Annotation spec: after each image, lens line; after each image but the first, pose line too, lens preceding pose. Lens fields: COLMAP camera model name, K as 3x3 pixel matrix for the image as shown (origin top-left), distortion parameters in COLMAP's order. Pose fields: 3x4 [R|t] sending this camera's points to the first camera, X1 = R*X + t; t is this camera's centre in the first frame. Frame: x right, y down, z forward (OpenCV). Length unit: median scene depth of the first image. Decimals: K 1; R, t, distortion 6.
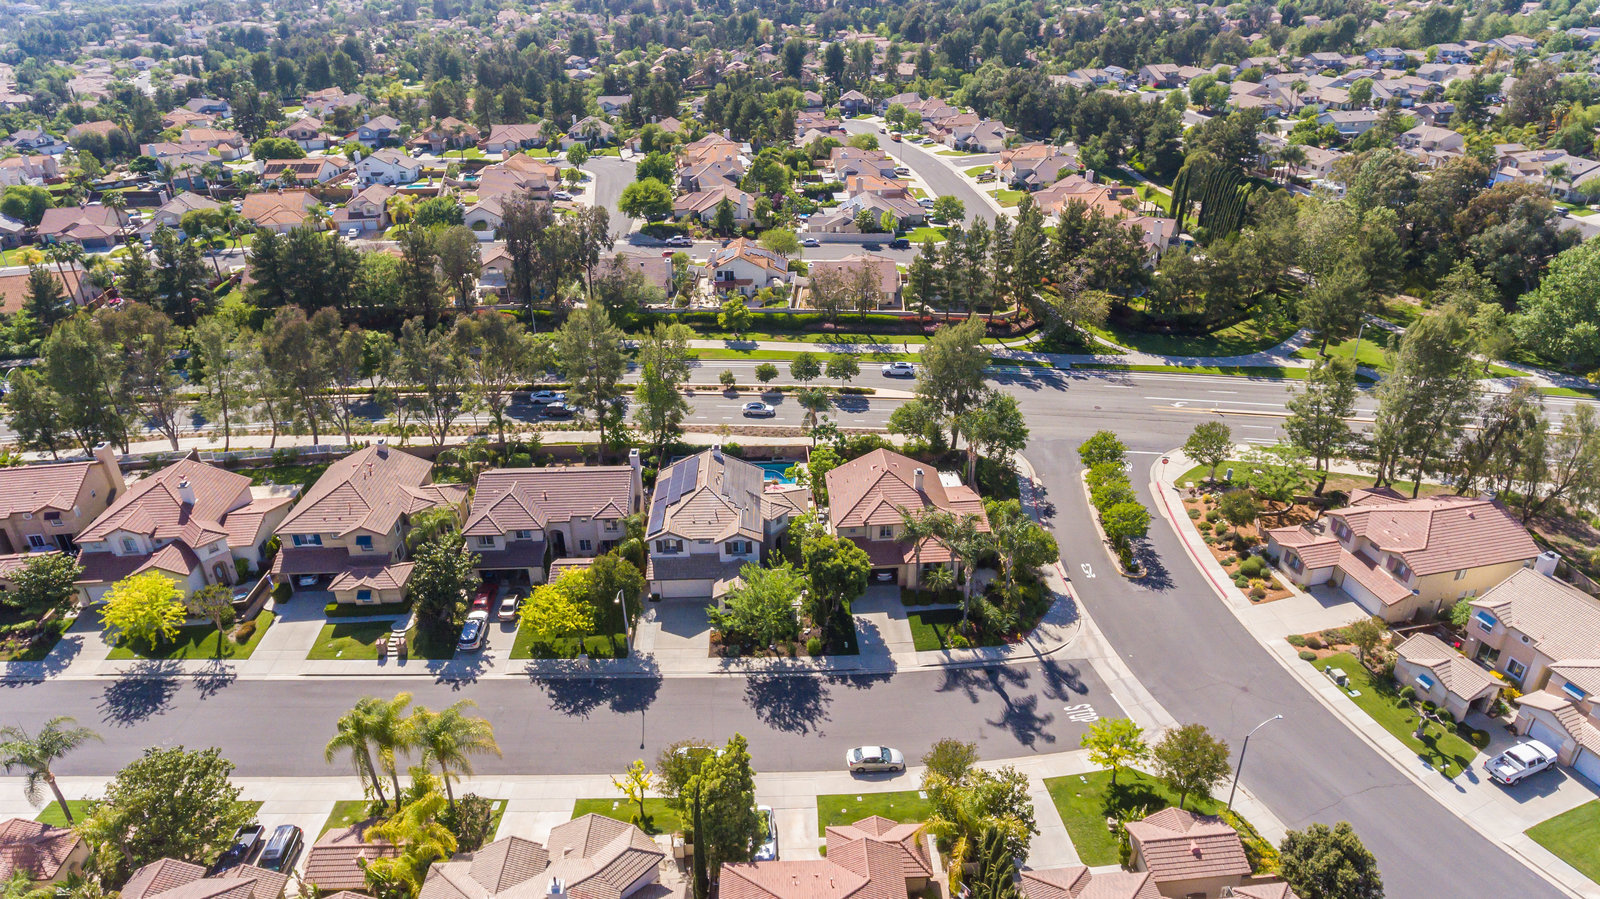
lens RADIAL K [[938.3, 0, 791.0], [0, 938.3, 412.7], [0, 0, 1]] dist [-0.003856, -0.000566]
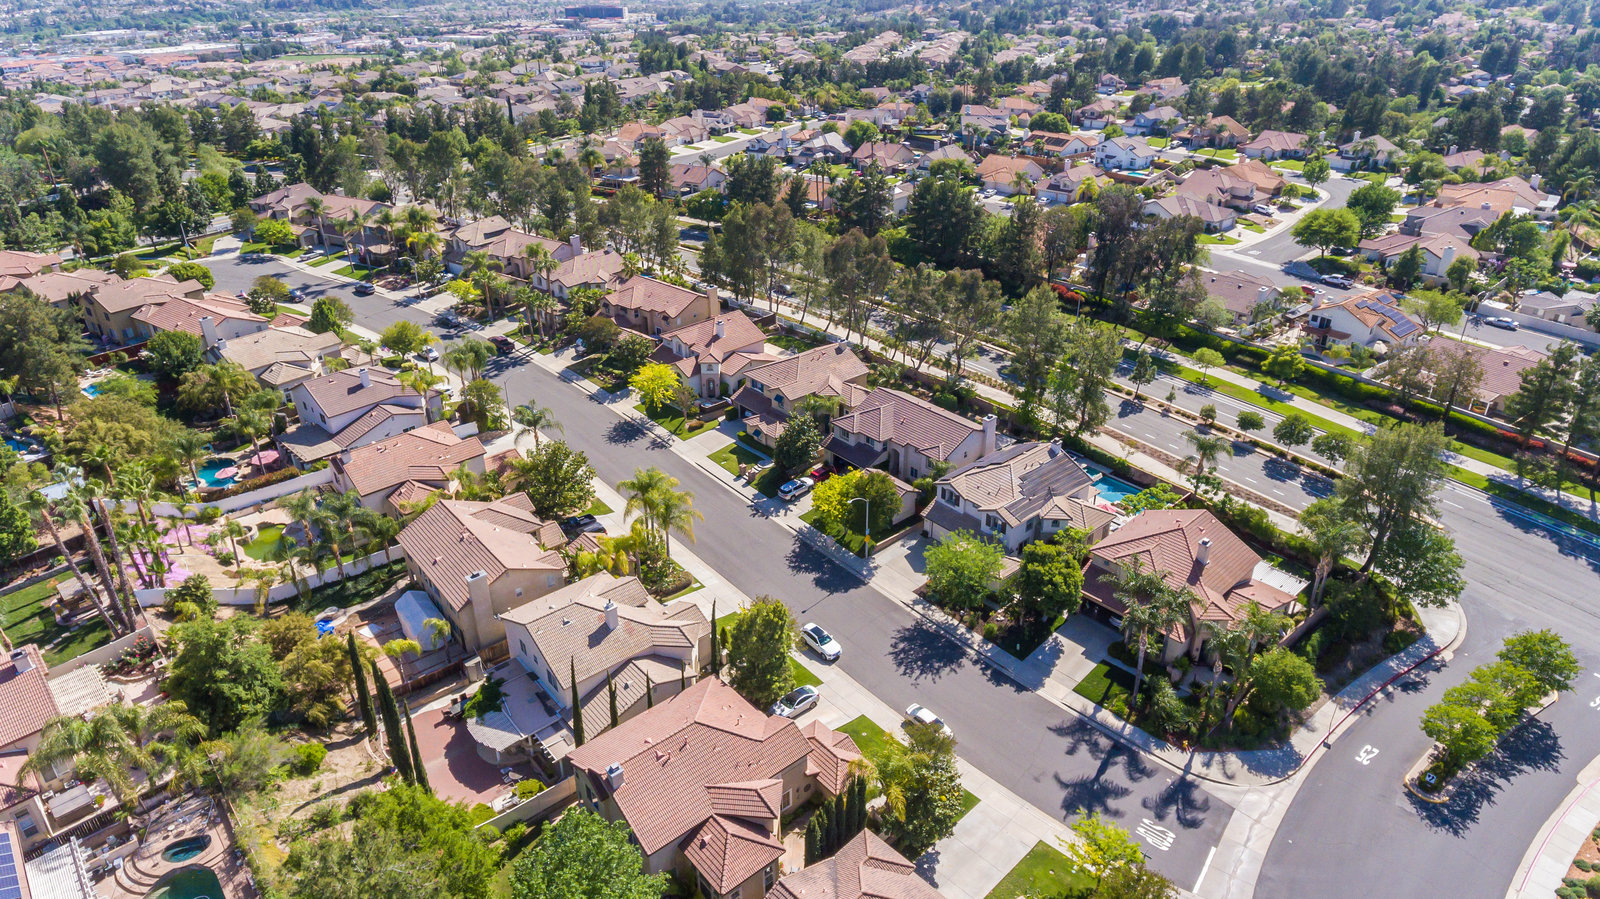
lens RADIAL K [[919.8, 0, 800.0], [0, 919.8, 449.5], [0, 0, 1]] dist [0.000717, 0.000747]
pose [[0.633196, 0.374871, -0.677152, 0.478187], [-0.343707, 0.920075, 0.187958, -0.054152], [0.693490, 0.113728, 0.711434, 0.092471]]
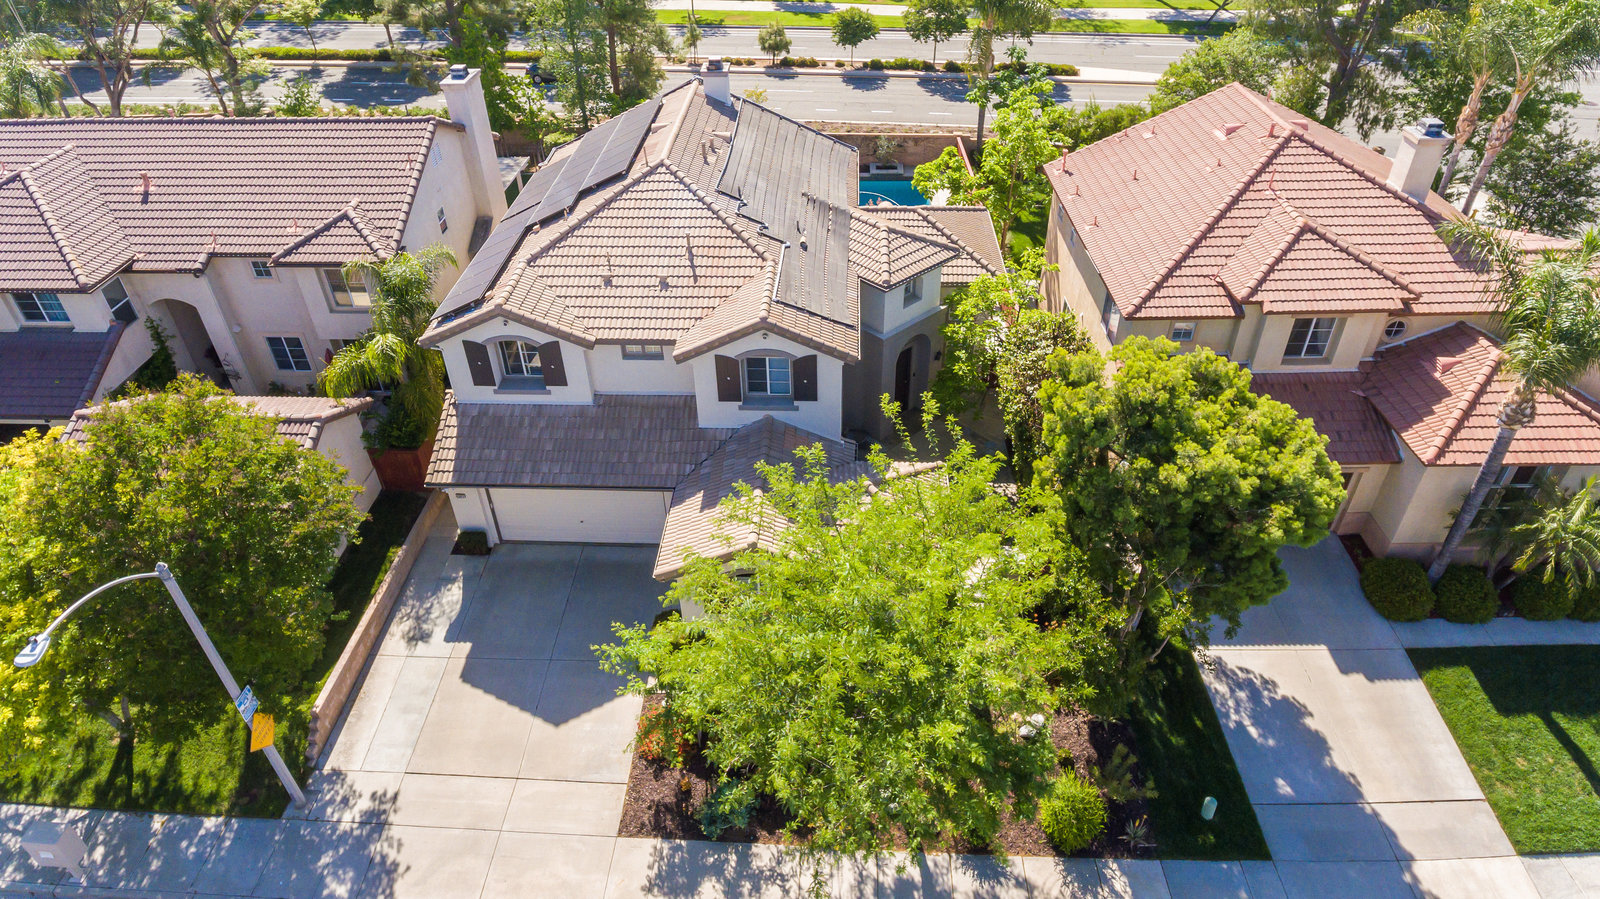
lens RADIAL K [[938.3, 0, 791.0], [0, 938.3, 412.7], [0, 0, 1]] dist [-0.003856, -0.000566]
pose [[0.997318, 0.038004, -0.062549, -0.031994], [-0.026551, 0.984268, 0.174678, 0.106787], [0.068204, -0.172549, 0.982637, 0.737980]]
